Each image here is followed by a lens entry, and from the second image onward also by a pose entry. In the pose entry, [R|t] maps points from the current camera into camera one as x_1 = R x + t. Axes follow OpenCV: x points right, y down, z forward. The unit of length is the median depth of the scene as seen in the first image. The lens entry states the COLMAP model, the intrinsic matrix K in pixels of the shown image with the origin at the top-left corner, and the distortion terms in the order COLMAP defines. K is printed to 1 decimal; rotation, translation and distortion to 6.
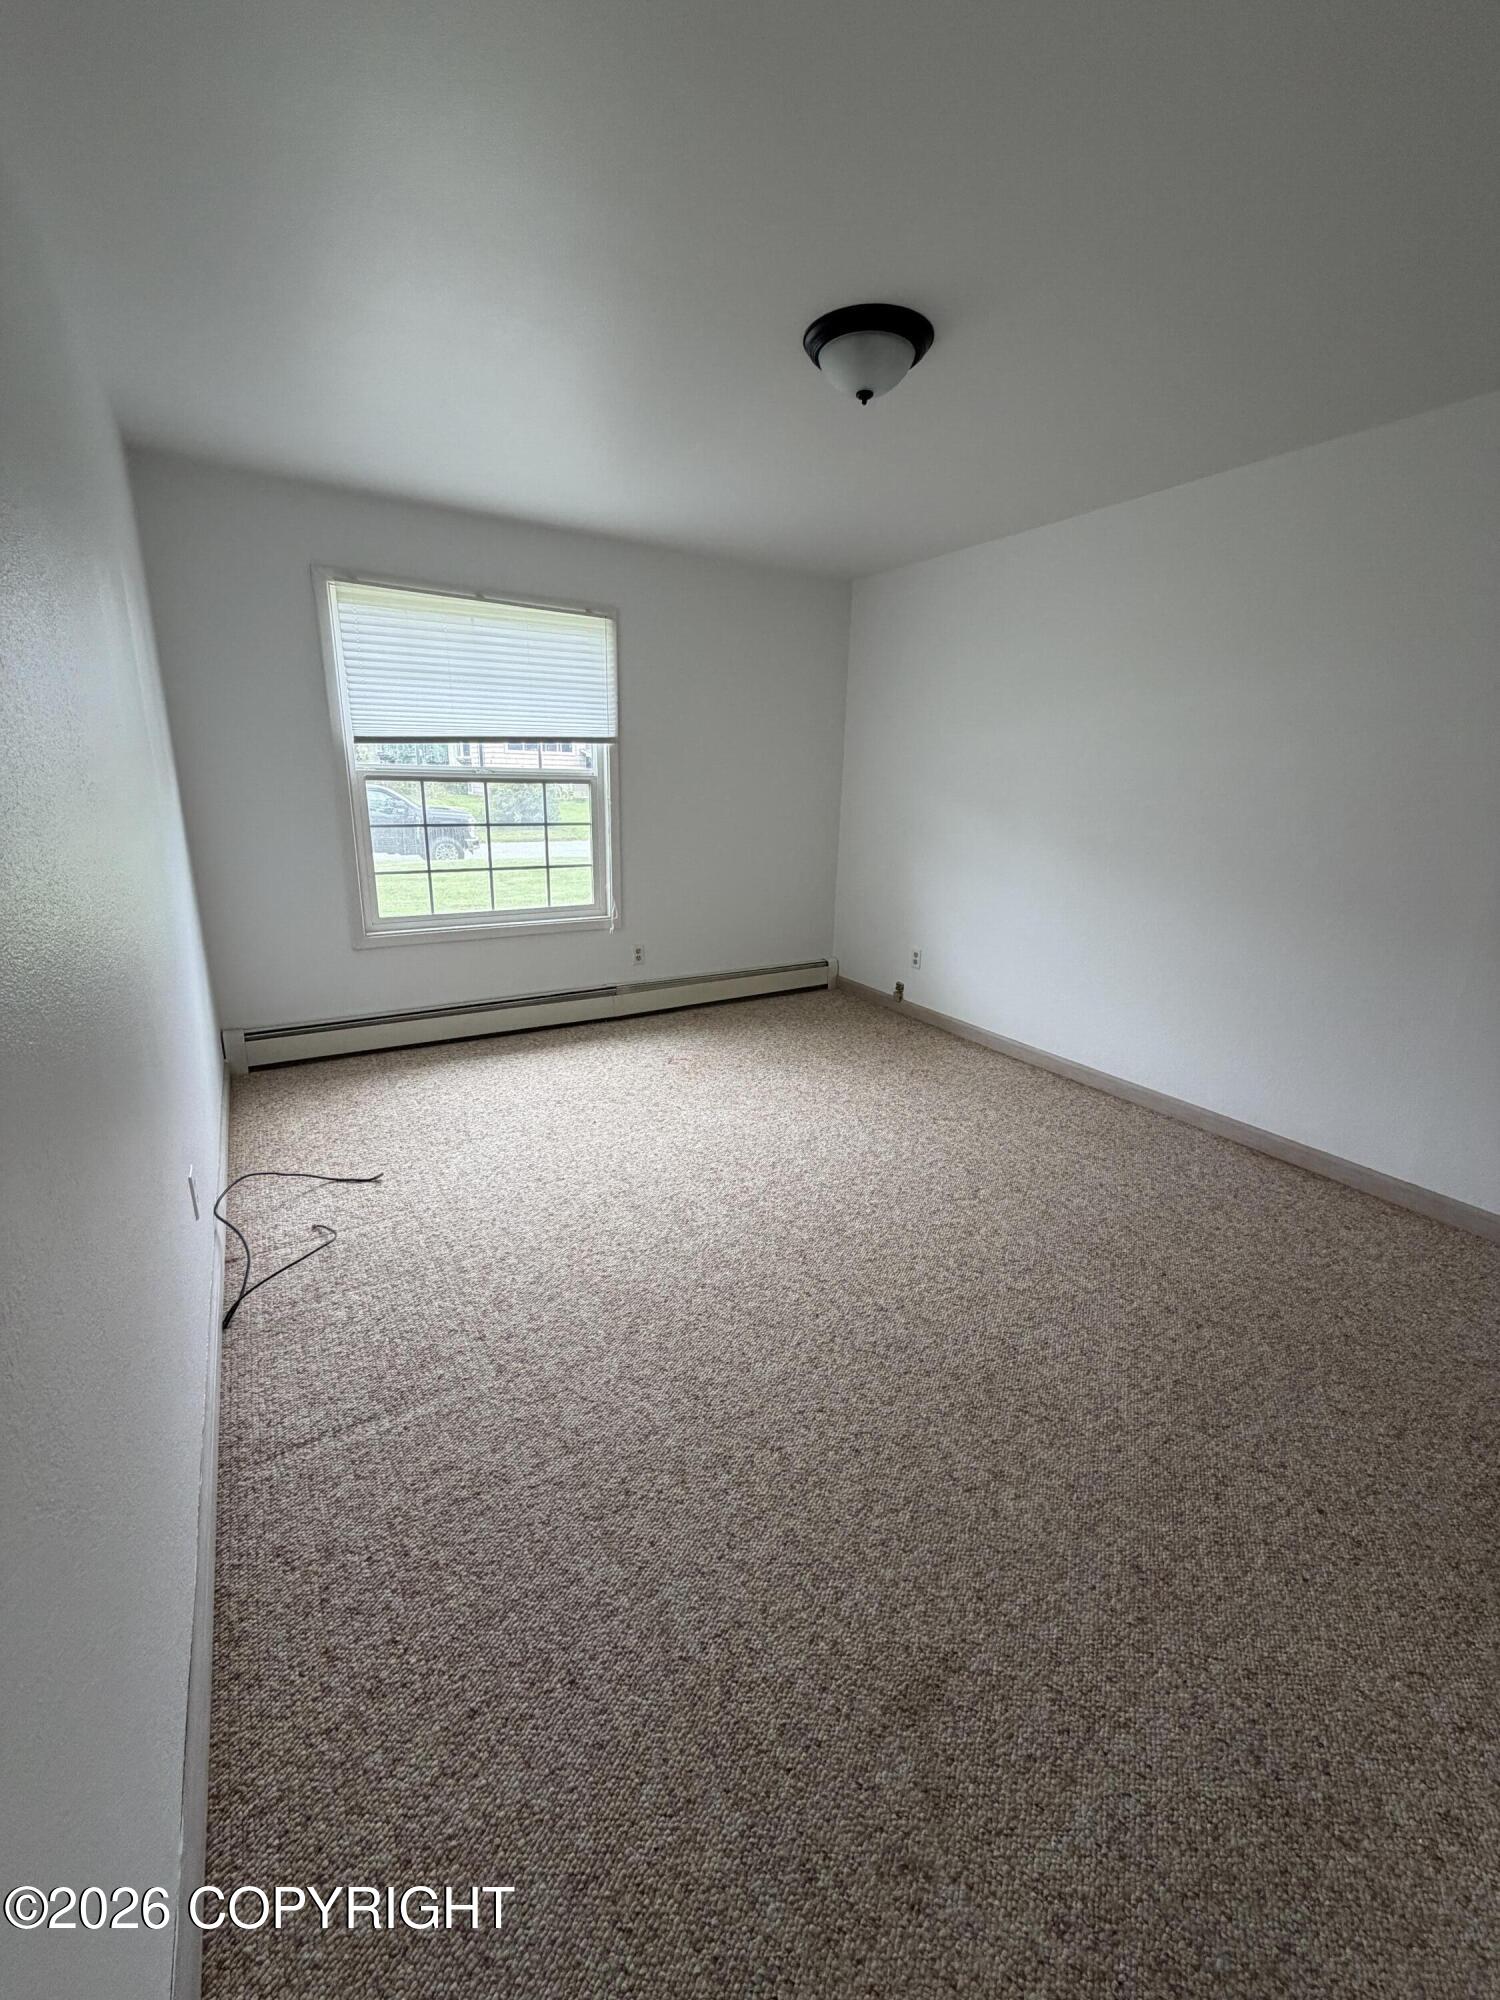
lens RADIAL K [[791.8, 0, 764.2], [0, 791.8, 989.8], [0, 0, 1]] dist [-0.000752, 0.000054]
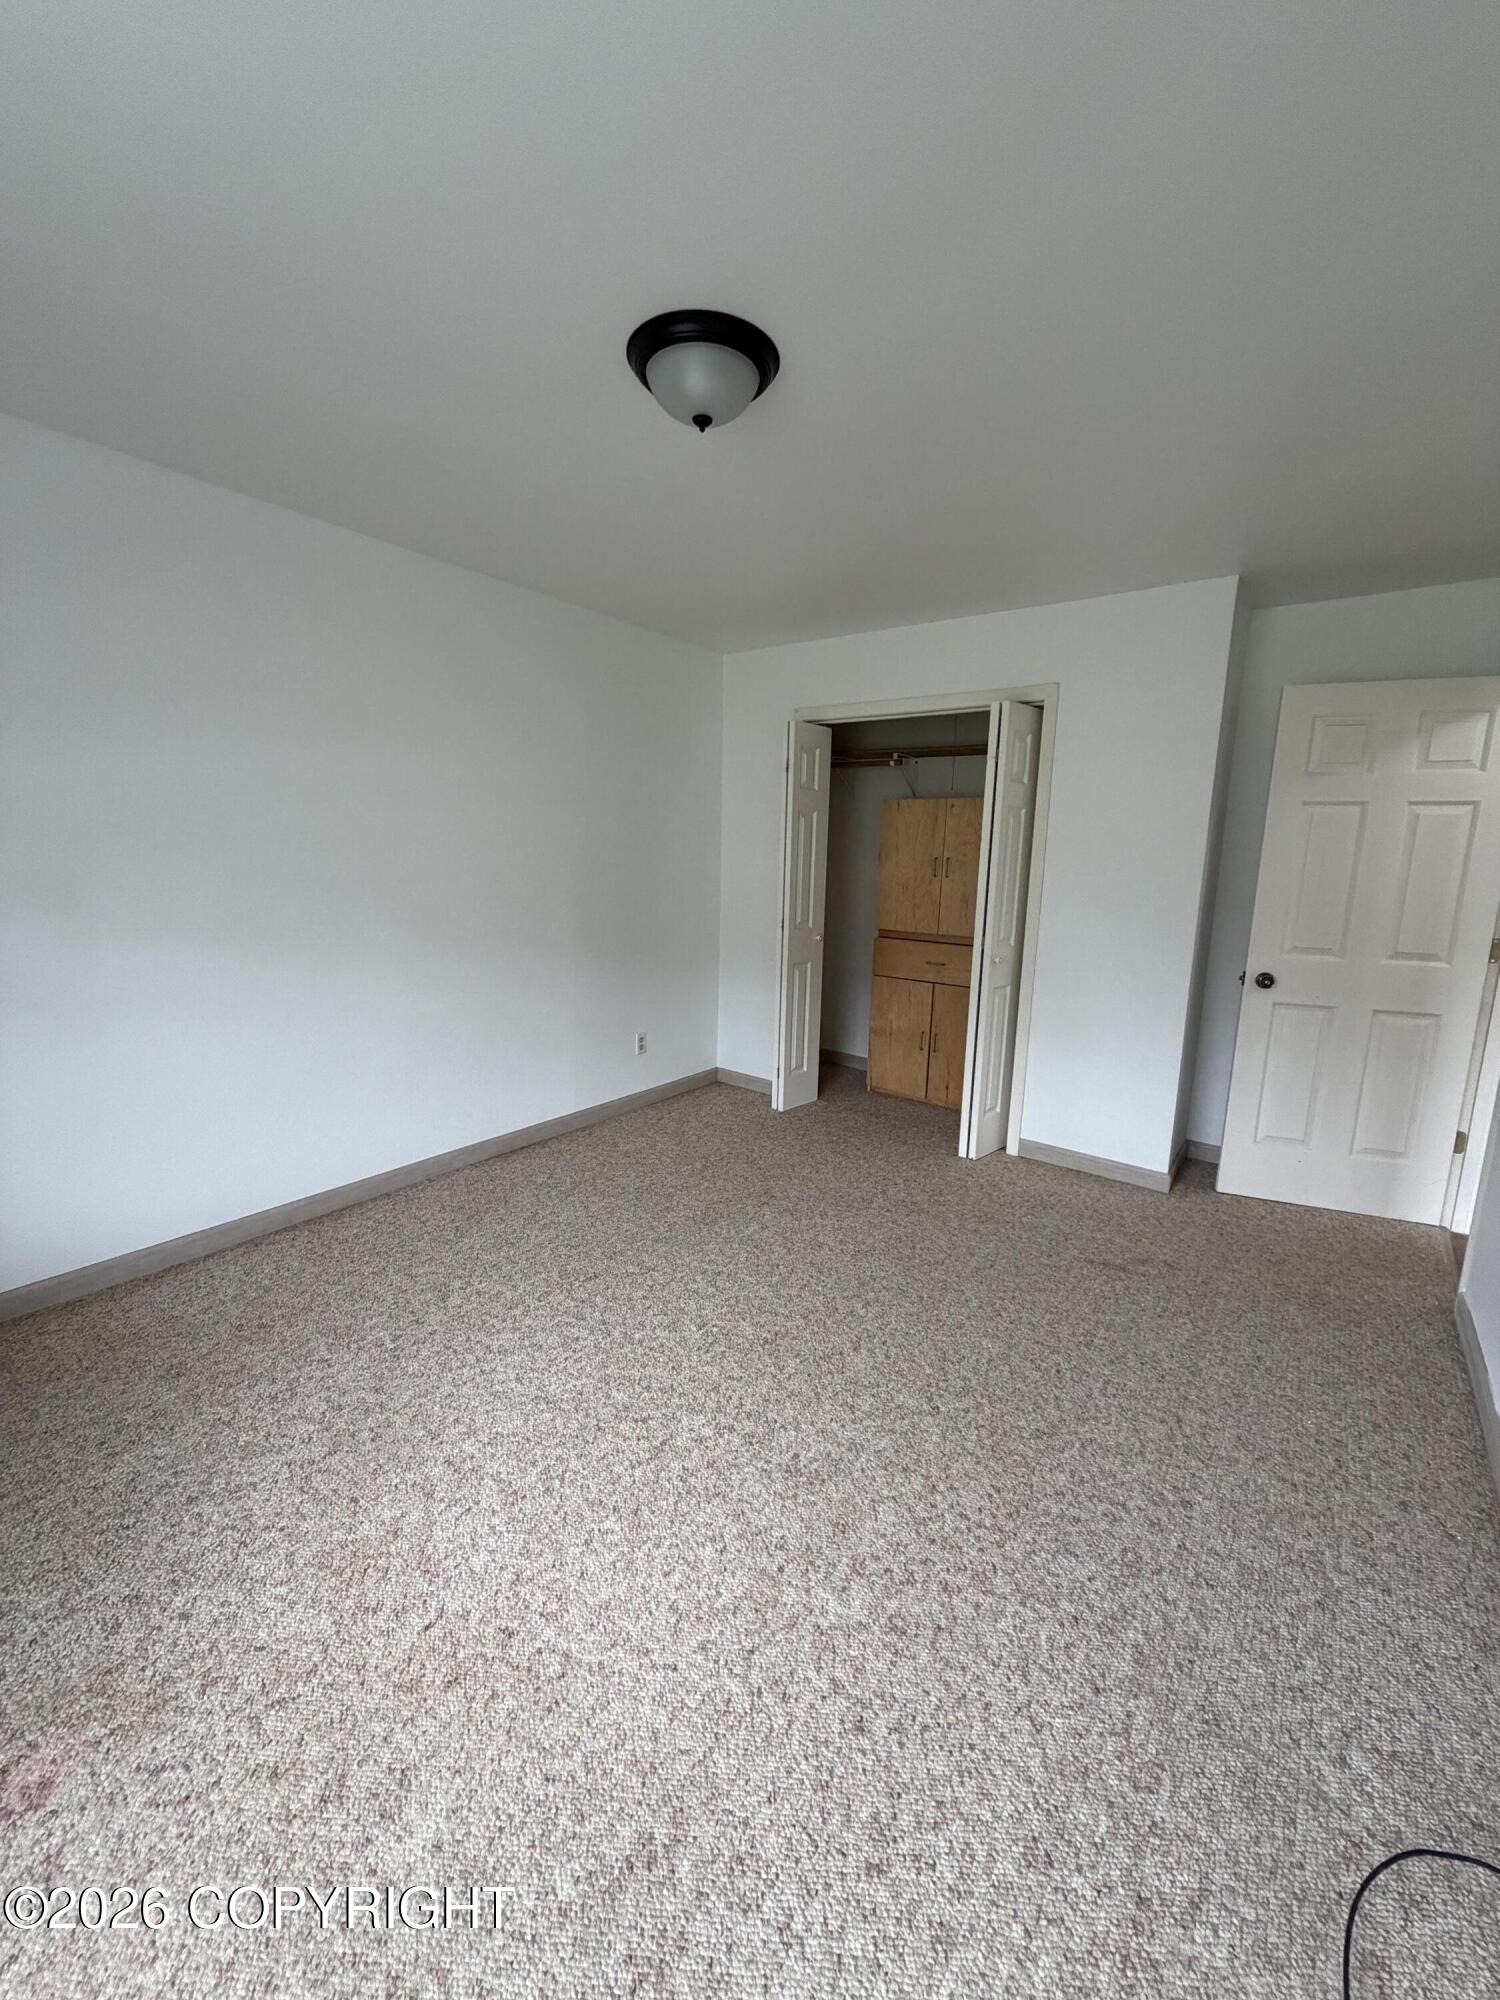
lens RADIAL K [[791.8, 0, 764.2], [0, 791.8, 989.8], [0, 0, 1]] dist [-0.000752, 0.000054]
pose [[-0.362304, -0.192400, 0.911986, -0.556443], [0.214792, 0.934892, 0.282563, -0.281507], [-0.906973, 0.298261, -0.297389, 0.975909]]
